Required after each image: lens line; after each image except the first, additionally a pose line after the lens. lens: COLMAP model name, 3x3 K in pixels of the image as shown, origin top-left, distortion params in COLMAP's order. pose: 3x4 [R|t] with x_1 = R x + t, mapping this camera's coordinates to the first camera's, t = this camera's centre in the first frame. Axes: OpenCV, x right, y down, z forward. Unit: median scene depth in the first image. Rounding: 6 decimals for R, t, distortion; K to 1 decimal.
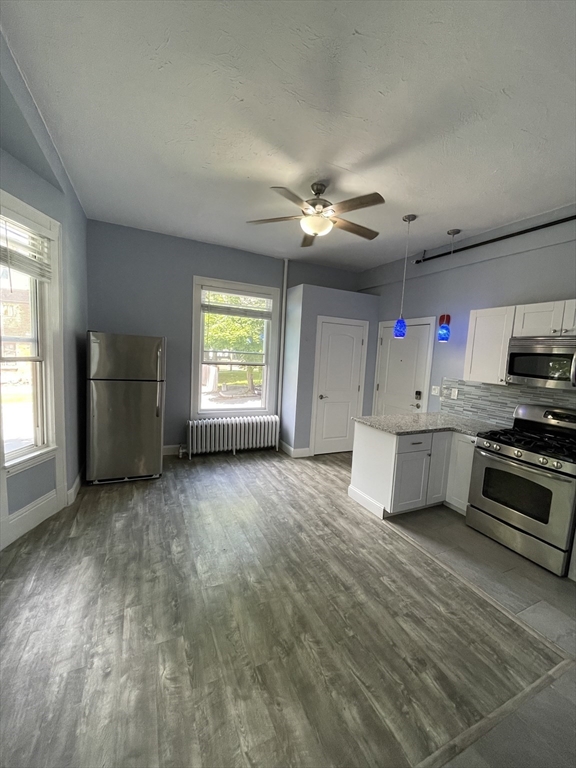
lens RADIAL K [[310.5, 0, 290.3], [0, 310.5, 381.9], [0, 0, 1]] dist [-0.006462, -0.000201]
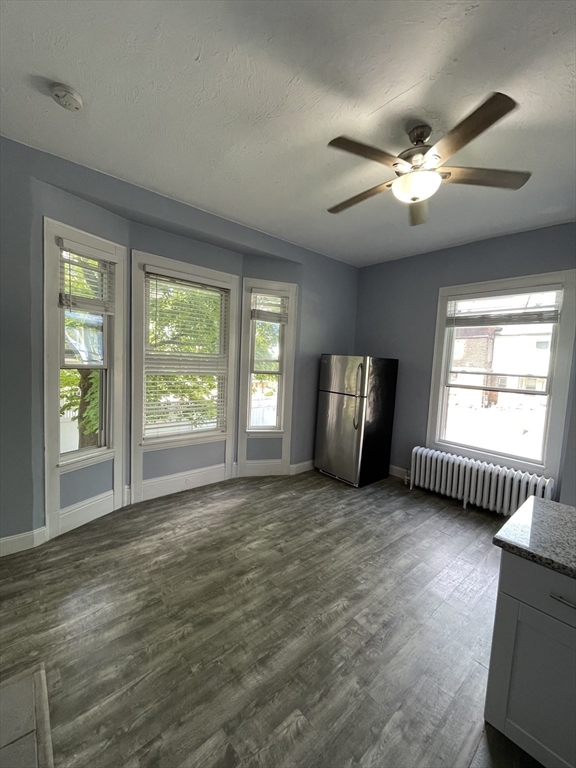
lens RADIAL K [[310.5, 0, 289.2], [0, 310.5, 384.1], [0, 0, 1]] dist [-0.006462, -0.000201]
pose [[0.271333, 0.034156, -0.961879, 0.931067], [-0.122436, 0.992476, 0.000705, -0.029468], [0.954666, 0.117577, 0.273473, 0.782472]]
